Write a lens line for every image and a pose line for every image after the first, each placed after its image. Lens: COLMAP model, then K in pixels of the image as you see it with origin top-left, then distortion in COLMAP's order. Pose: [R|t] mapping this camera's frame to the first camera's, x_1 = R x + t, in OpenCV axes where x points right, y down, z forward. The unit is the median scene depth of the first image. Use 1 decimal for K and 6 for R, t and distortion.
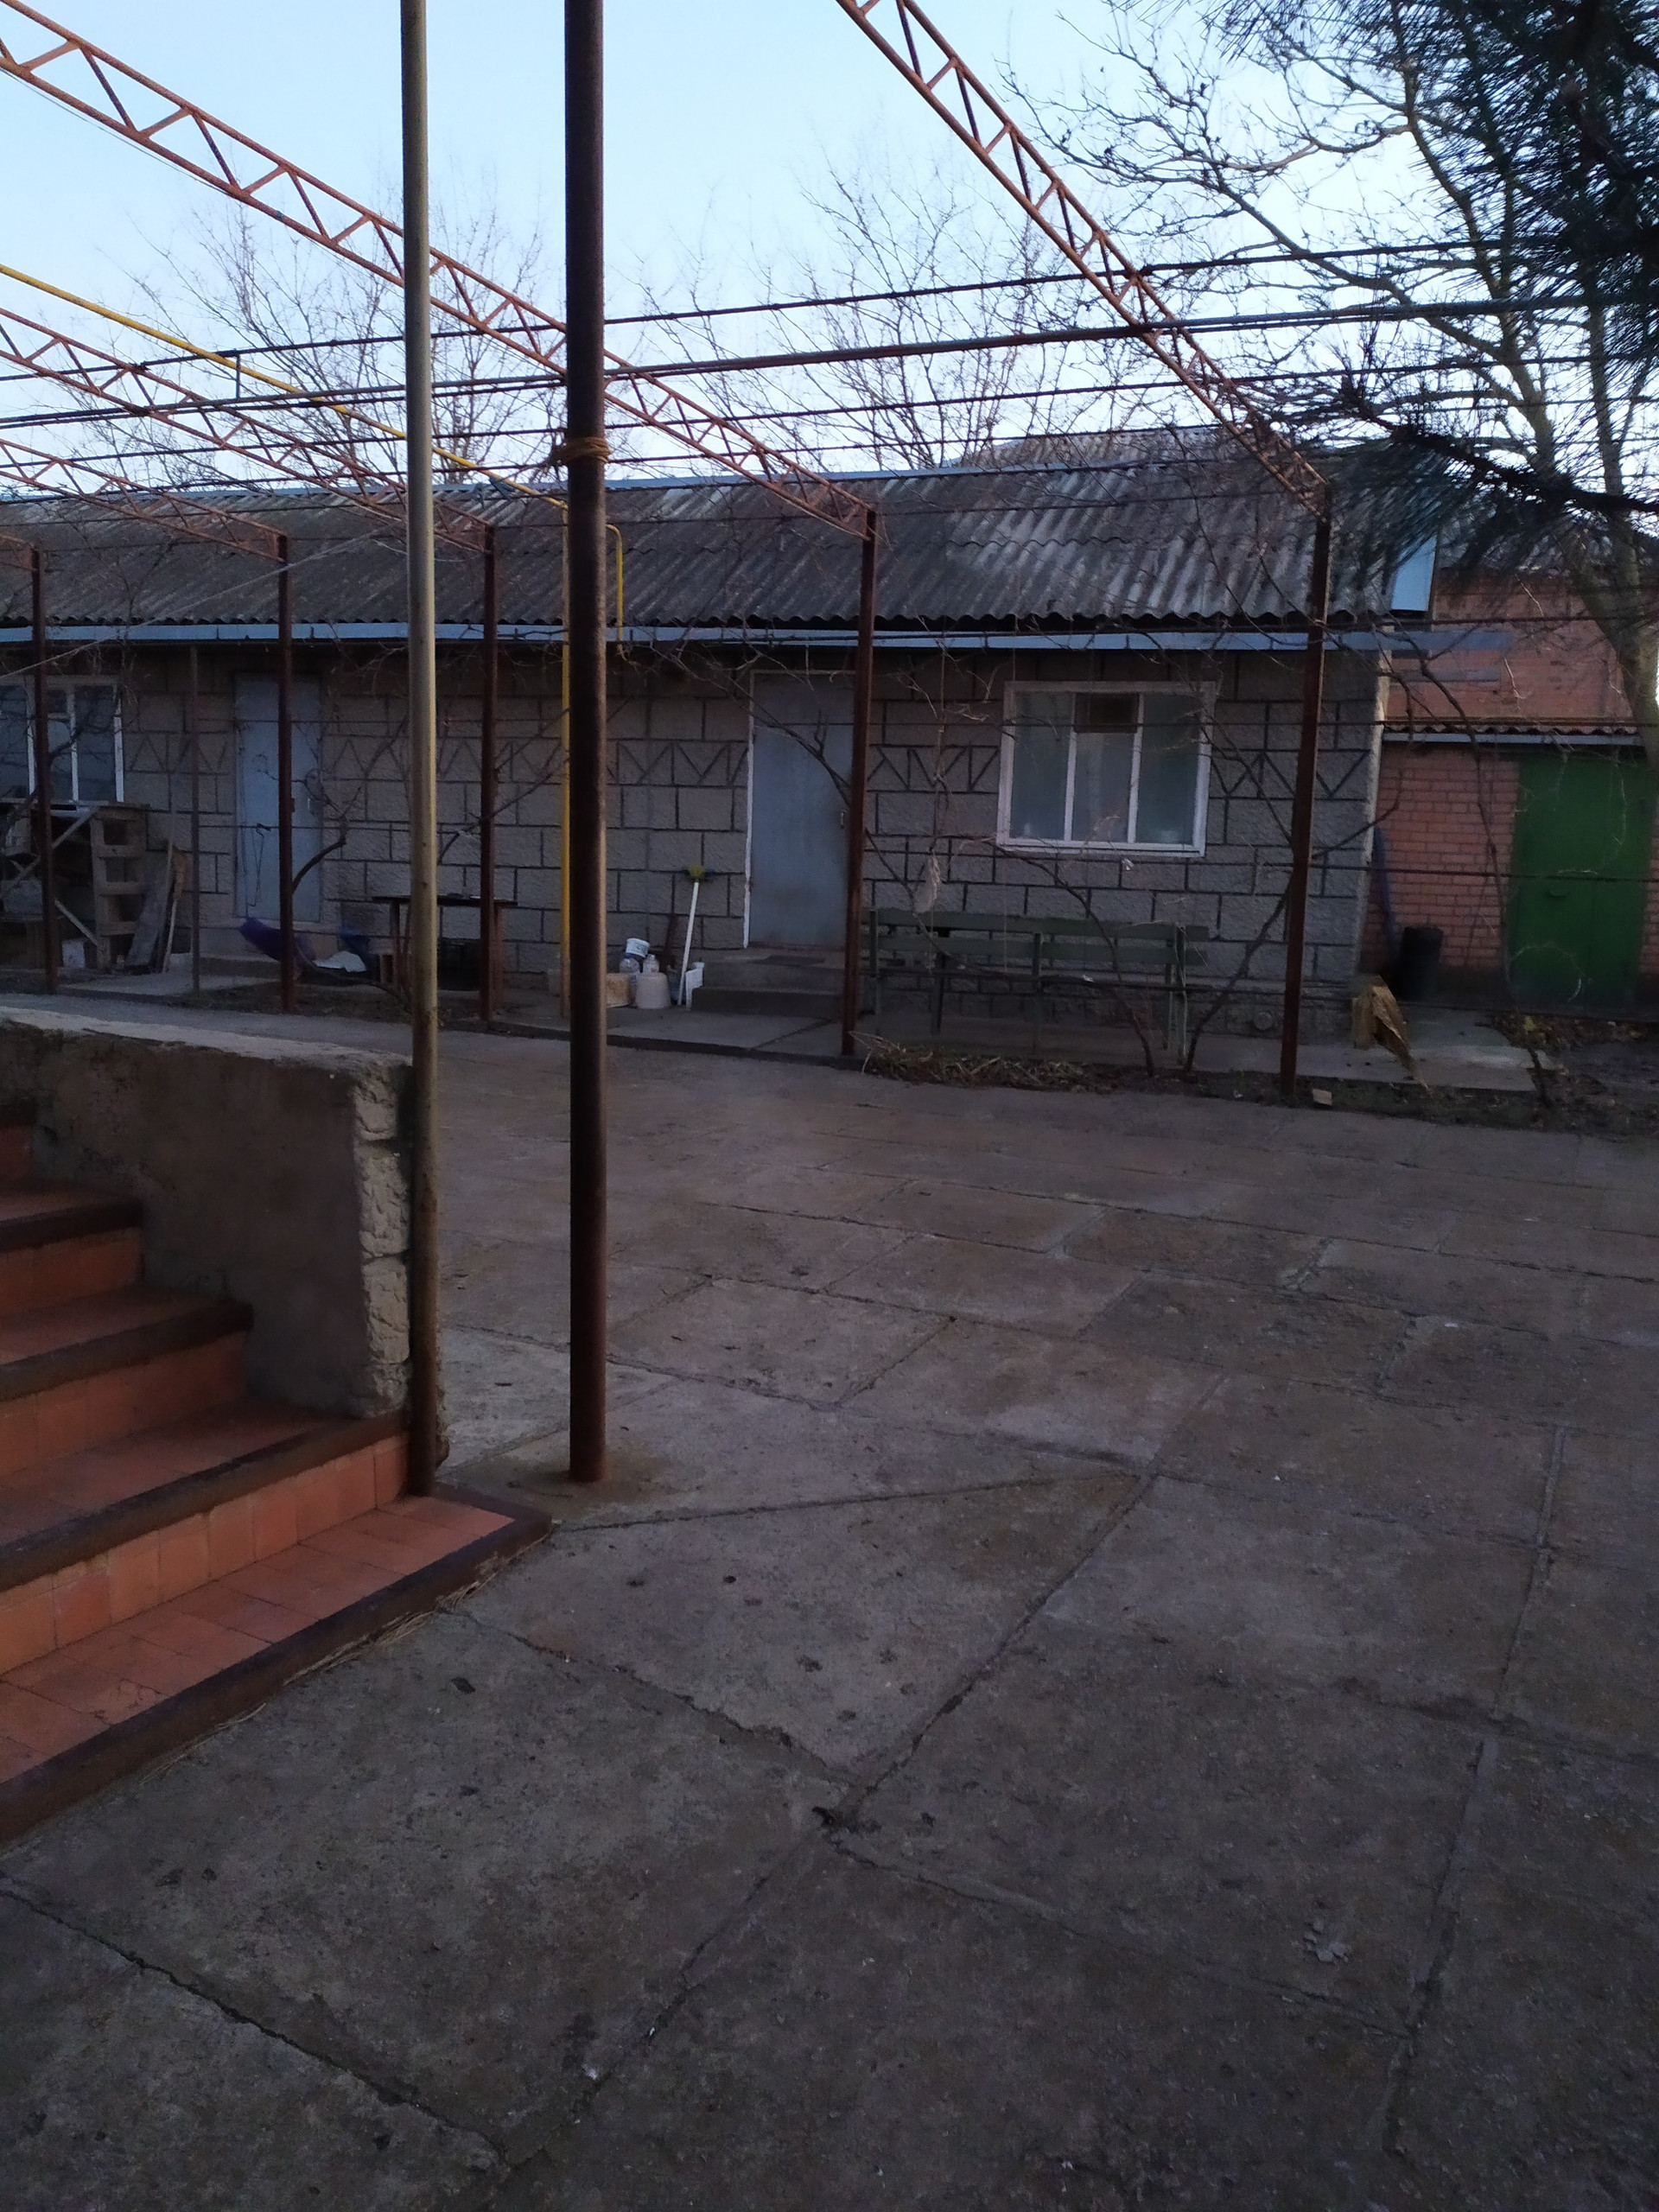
lens RADIAL K [[1764.8, 0, 829.5], [0, 1764.8, 1106.0], [0, 0, 1]] dist [-0.000952, 0.106317]
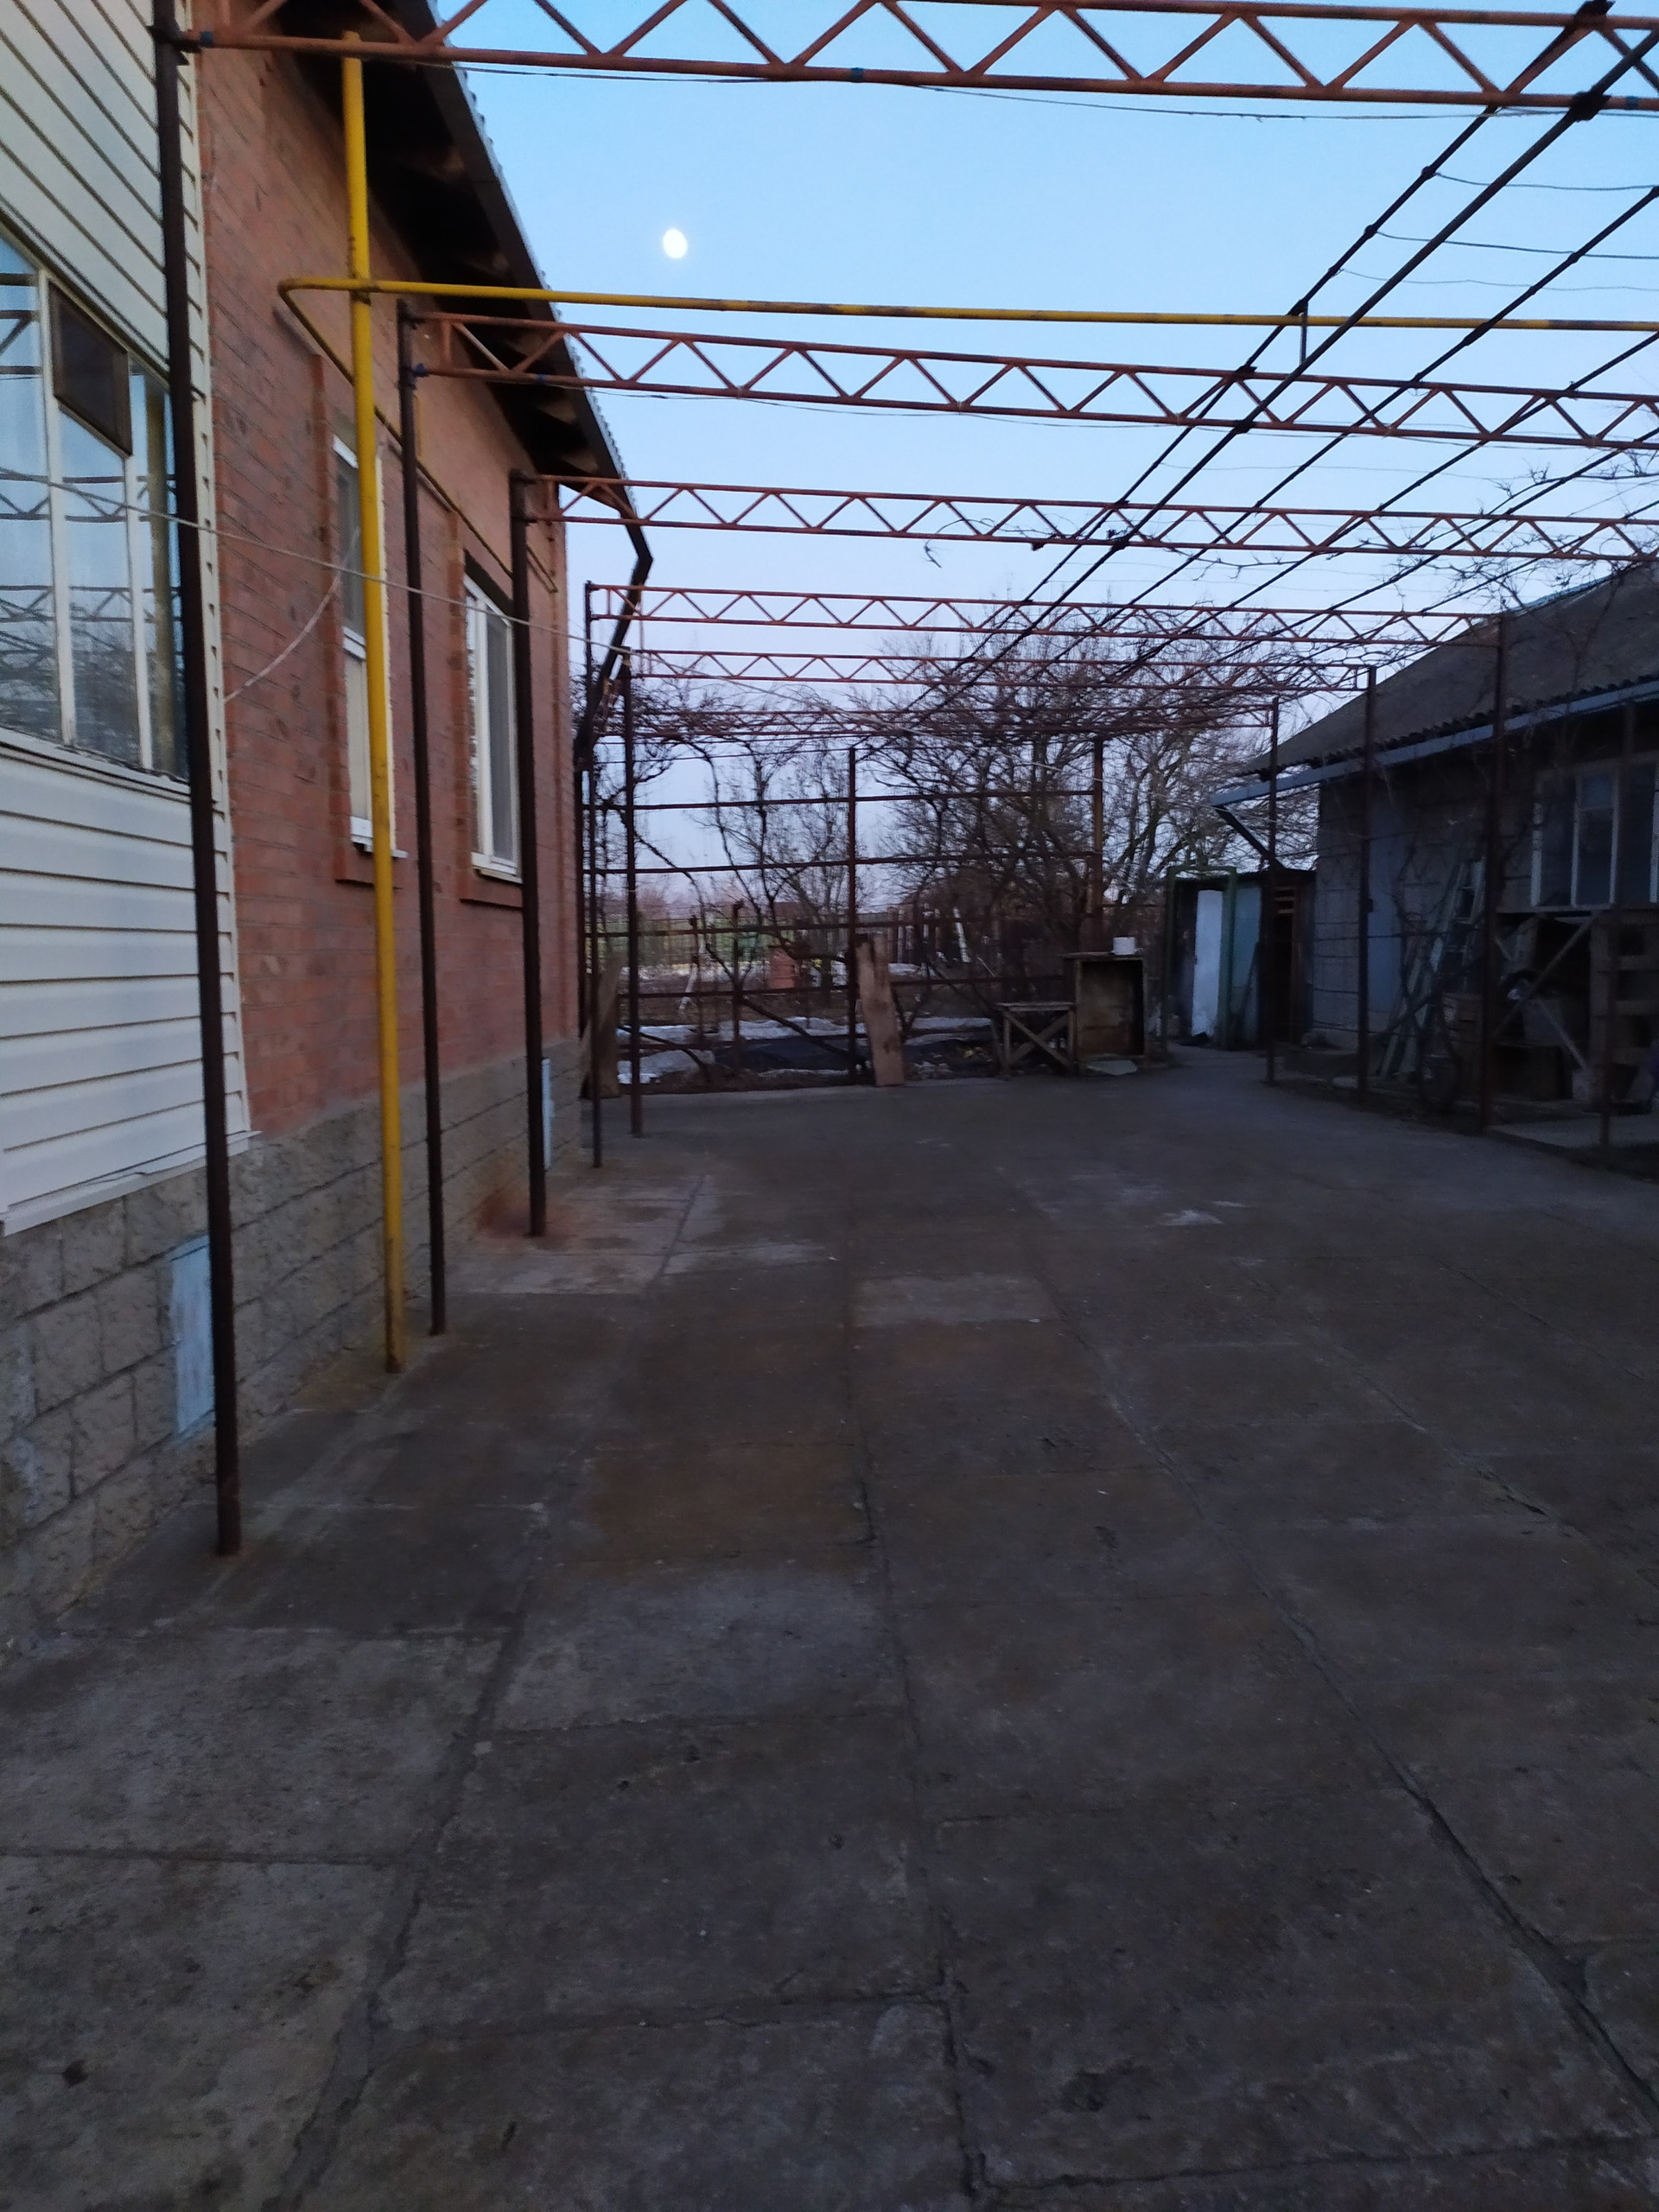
lens RADIAL K [[1676.3, 0, 835.4], [0, 1676.3, 1044.1], [0, 0, 1]] dist [0.008443, 0.007693]
pose [[0.460151, 0.010509, -0.887779, 0.267570], [-0.088953, 0.995444, -0.034323, -0.108080], [0.883374, 0.094764, 0.458989, 0.744847]]
